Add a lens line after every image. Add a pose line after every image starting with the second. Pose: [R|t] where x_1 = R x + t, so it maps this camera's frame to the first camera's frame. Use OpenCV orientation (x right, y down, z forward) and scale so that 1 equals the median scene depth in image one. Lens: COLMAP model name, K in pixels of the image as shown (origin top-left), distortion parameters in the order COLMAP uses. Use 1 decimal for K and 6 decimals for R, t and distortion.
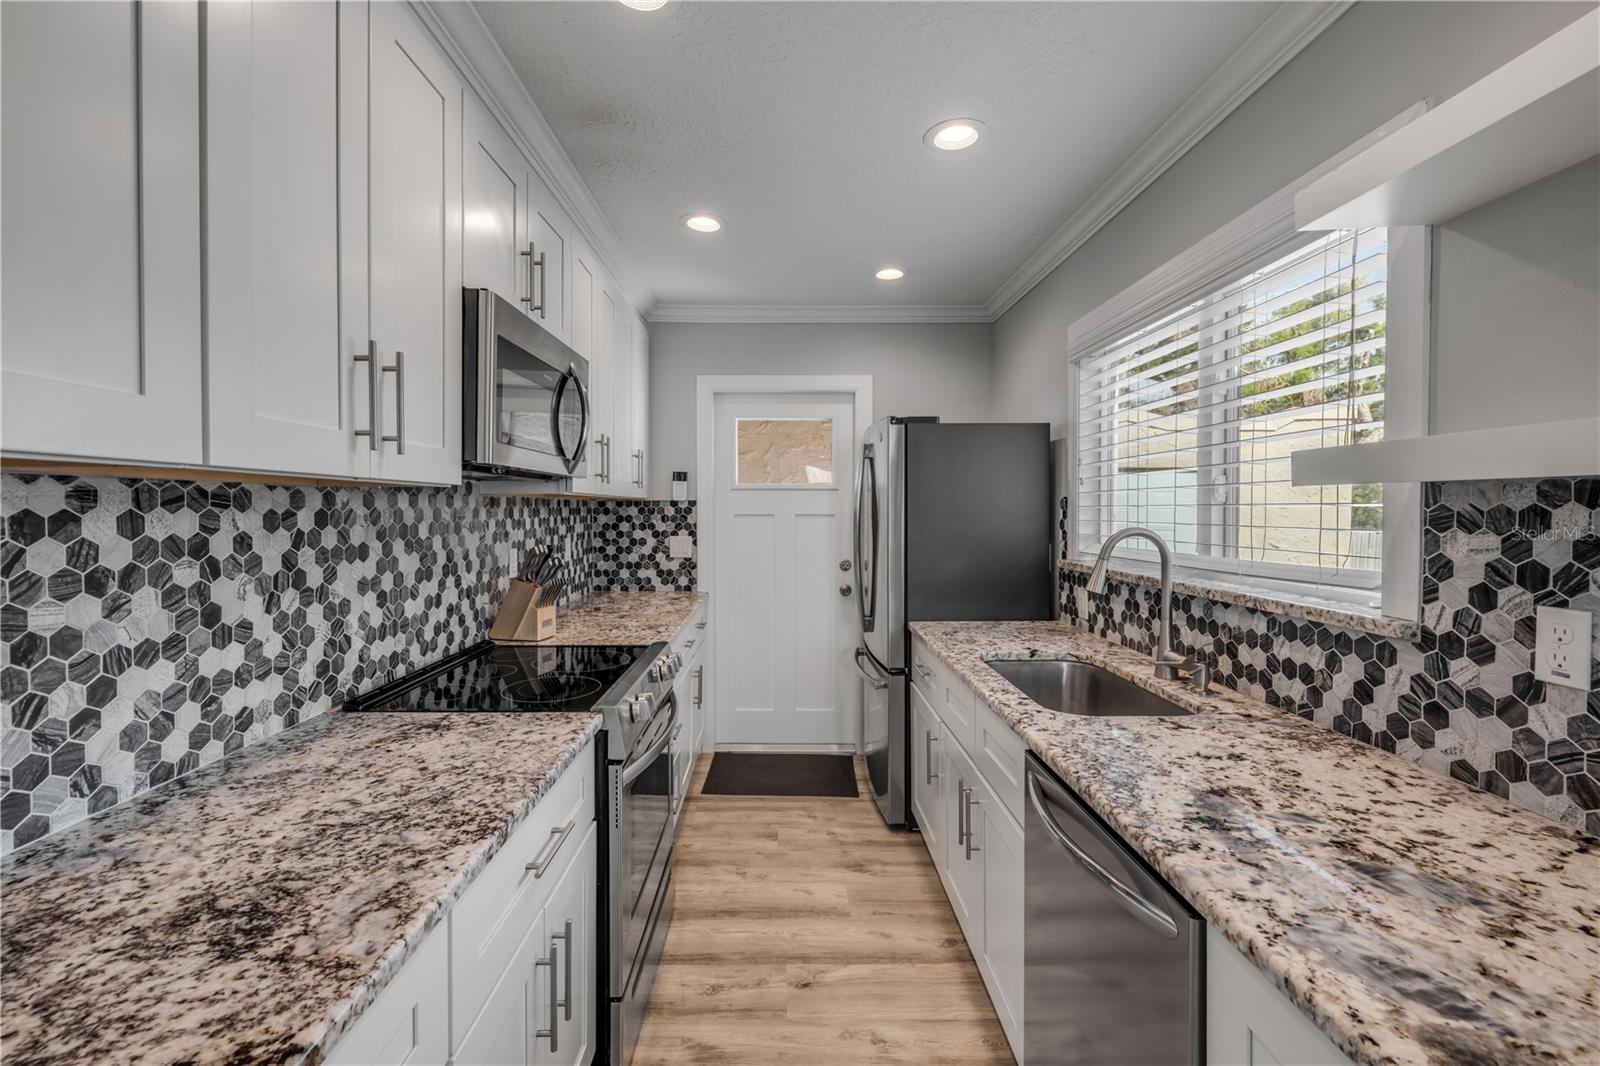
lens RADIAL K [[684.0, 0, 779.4], [0, 684.0, 519.6], [0, 0, 1]] dist [-0.001892, 0.000108]
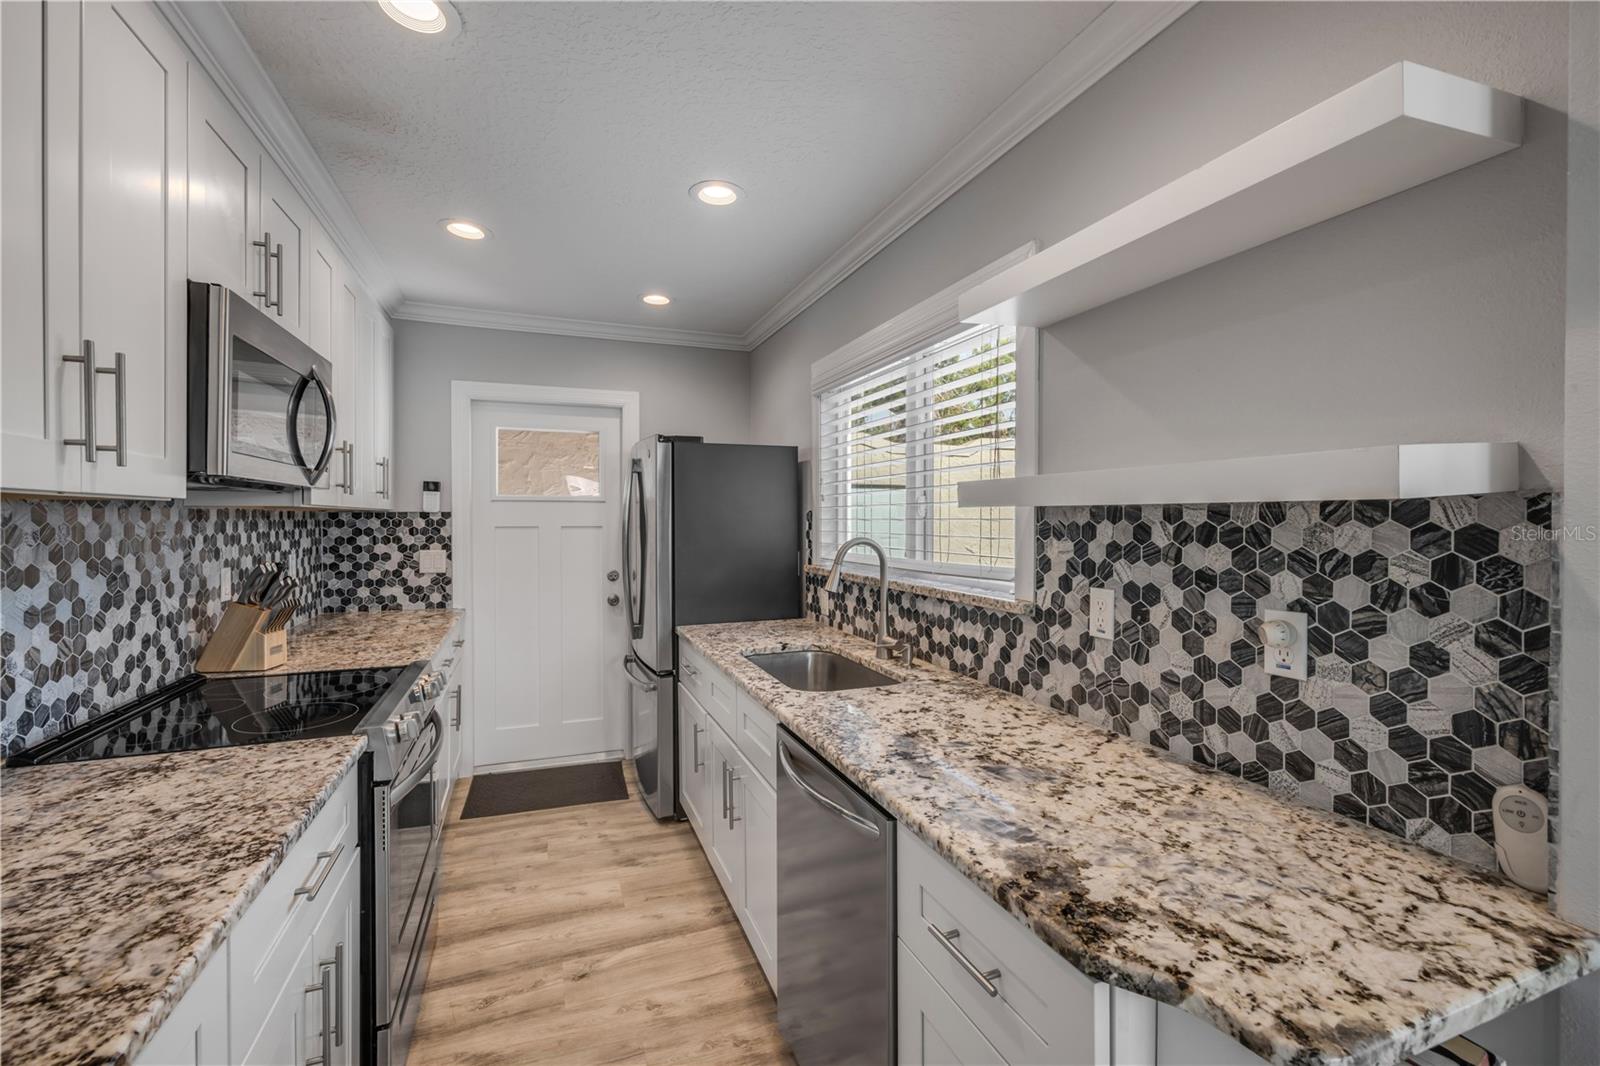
lens RADIAL K [[684.1, 0, 796.2], [0, 684.1, 524.8], [0, 0, 1]] dist [-0.002222, 0.000138]
pose [[0.933118, -0.003426, 0.359555, -0.033865], [0.005604, 0.999972, -0.005014, -0.006241], [-0.359528, 0.006694, 0.933110, -0.115947]]
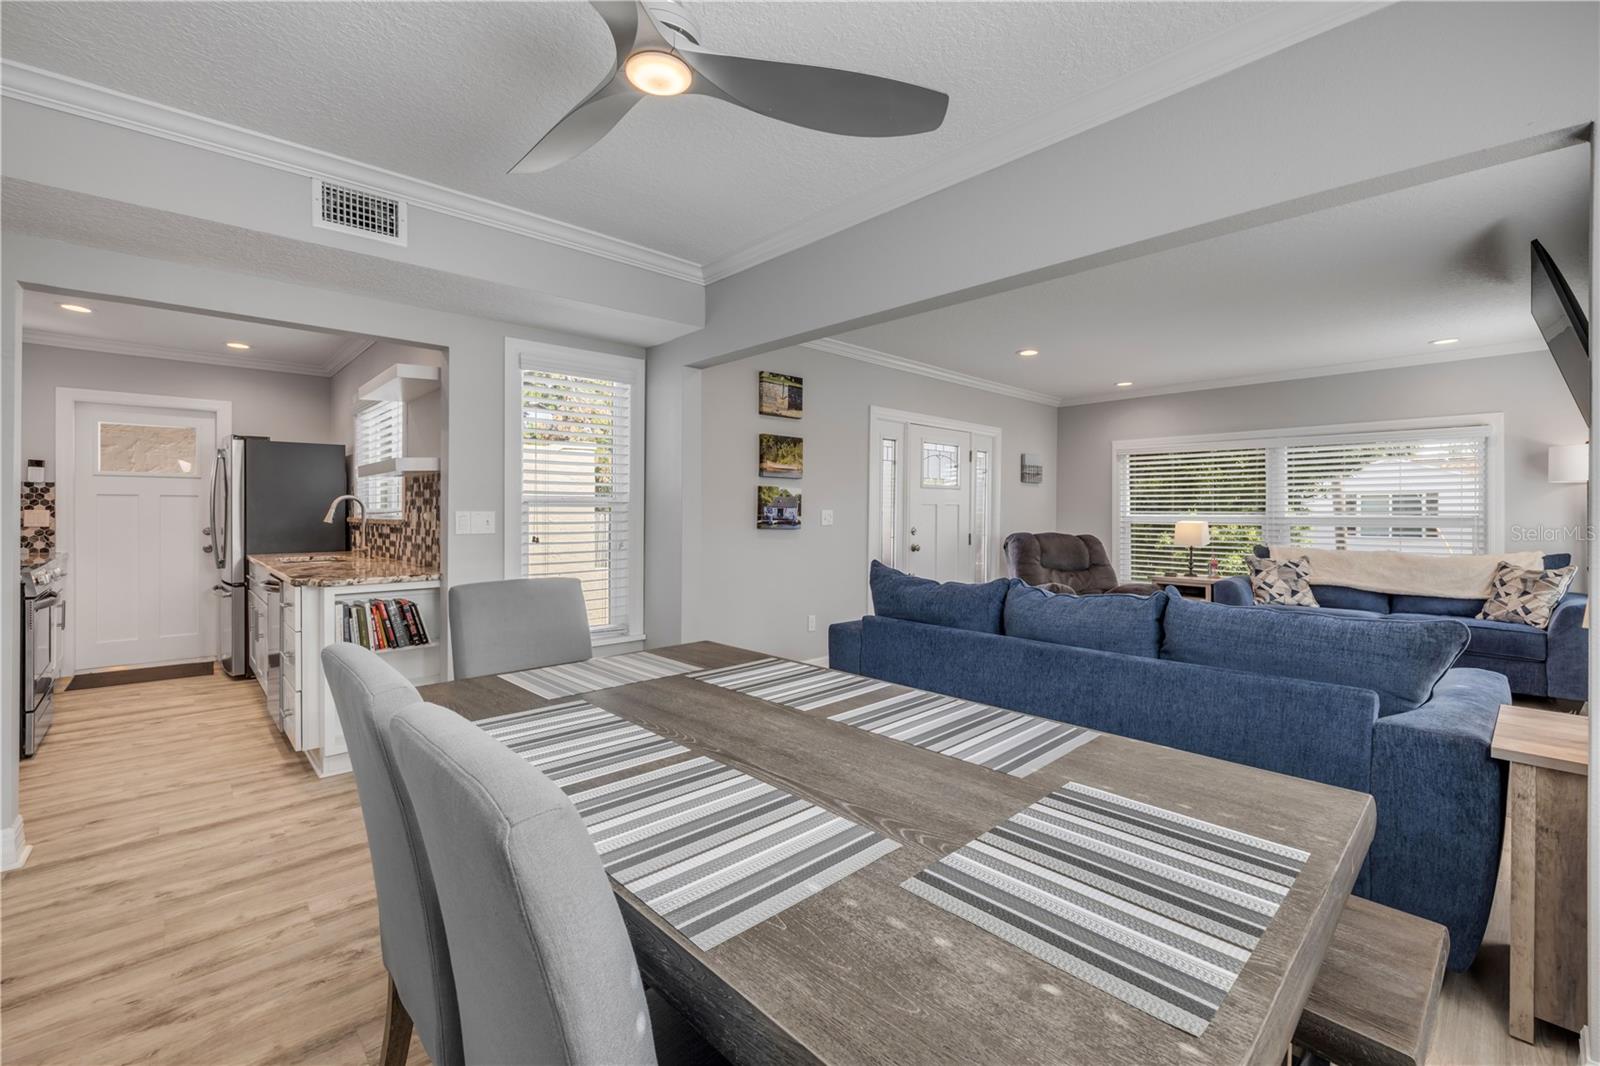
lens RADIAL K [[678.7, 0, 801.2], [0, 678.7, 511.5], [0, 0, 1]] dist [0.000527, 0.000152]
pose [[0.724859, 0.001634, 0.688895, 0.037126], [0.010328, 0.999859, -0.013240, 0.125072], [-0.688819, 0.016712, 0.724740, -1.939468]]
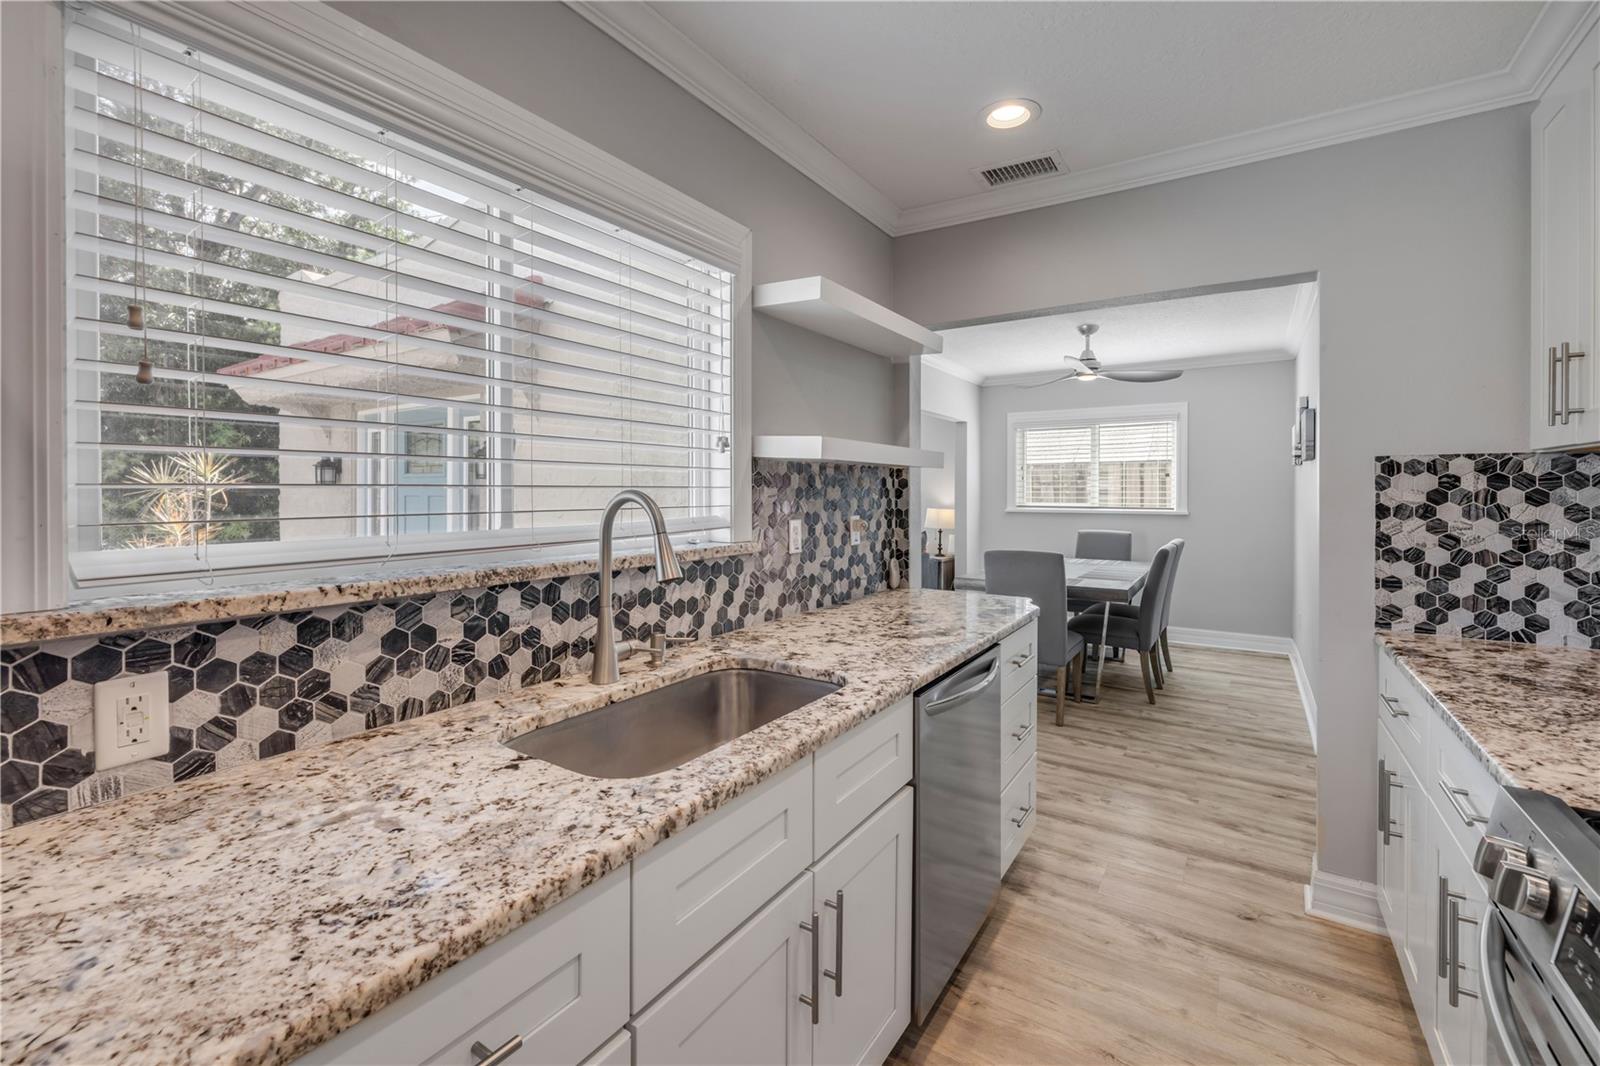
lens RADIAL K [[668.4, 0, 796.6], [0, 668.4, 497.9], [0, 0, 1]] dist [0.000061, 0.000075]
pose [[-0.833628, -0.003720, 0.552314, -0.042799], [0.009881, 0.999717, 0.021648, 0.006785], [-0.552238, 0.023504, -0.833355, 1.620757]]
